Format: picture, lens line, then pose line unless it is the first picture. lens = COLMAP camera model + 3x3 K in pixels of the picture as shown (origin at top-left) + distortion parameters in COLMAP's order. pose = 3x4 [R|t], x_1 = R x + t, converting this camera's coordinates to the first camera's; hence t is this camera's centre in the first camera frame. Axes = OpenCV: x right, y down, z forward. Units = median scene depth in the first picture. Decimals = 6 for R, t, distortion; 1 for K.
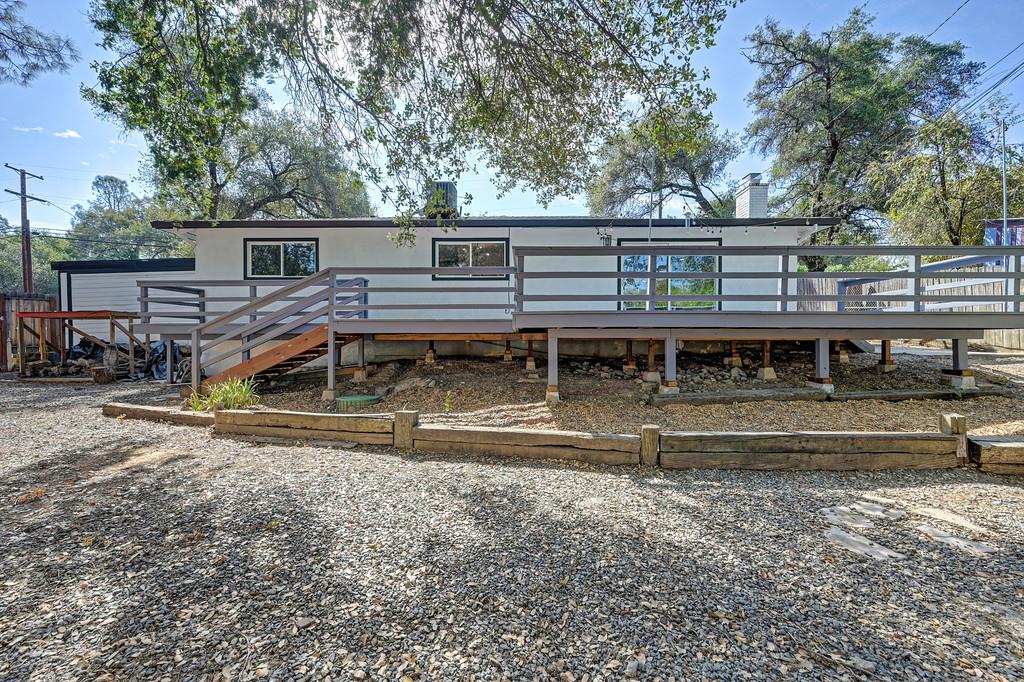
lens RADIAL K [[404.7, 0, 512.4], [0, 404.7, 347.9], [0, 0, 1]] dist [-0.001914, -0.000085]
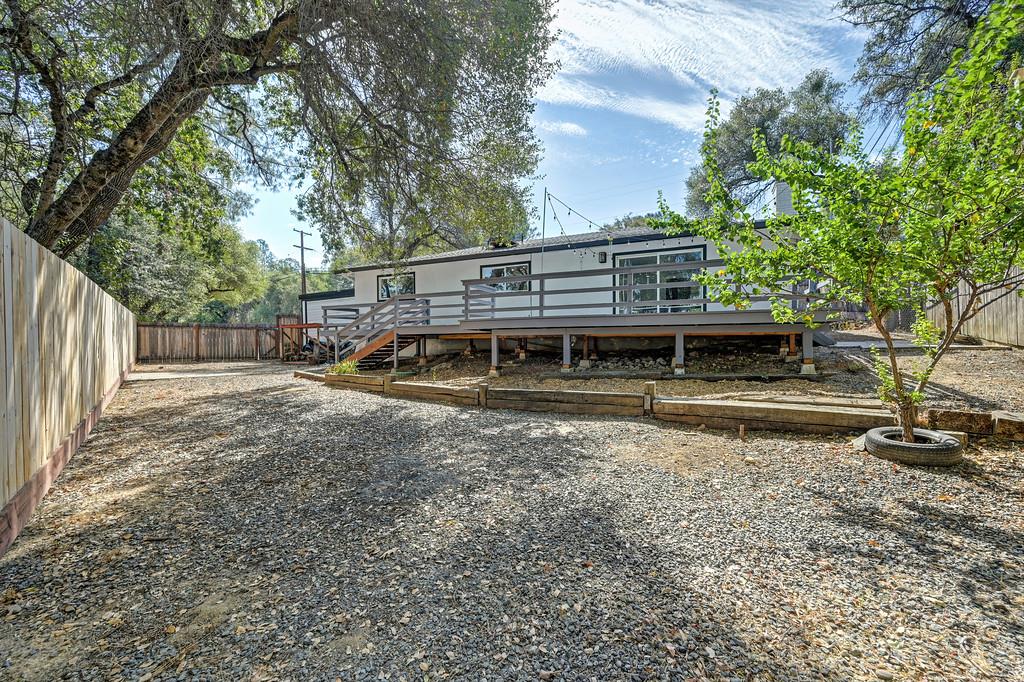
lens RADIAL K [[404.7, 0, 512.4], [0, 404.7, 347.9], [0, 0, 1]] dist [-0.001914, -0.000085]
pose [[0.911326, -0.000526, -0.411684, 0.540465], [0.000368, 1.000000, -0.000464, 0.015729], [0.411684, 0.000271, 0.911326, -0.261179]]
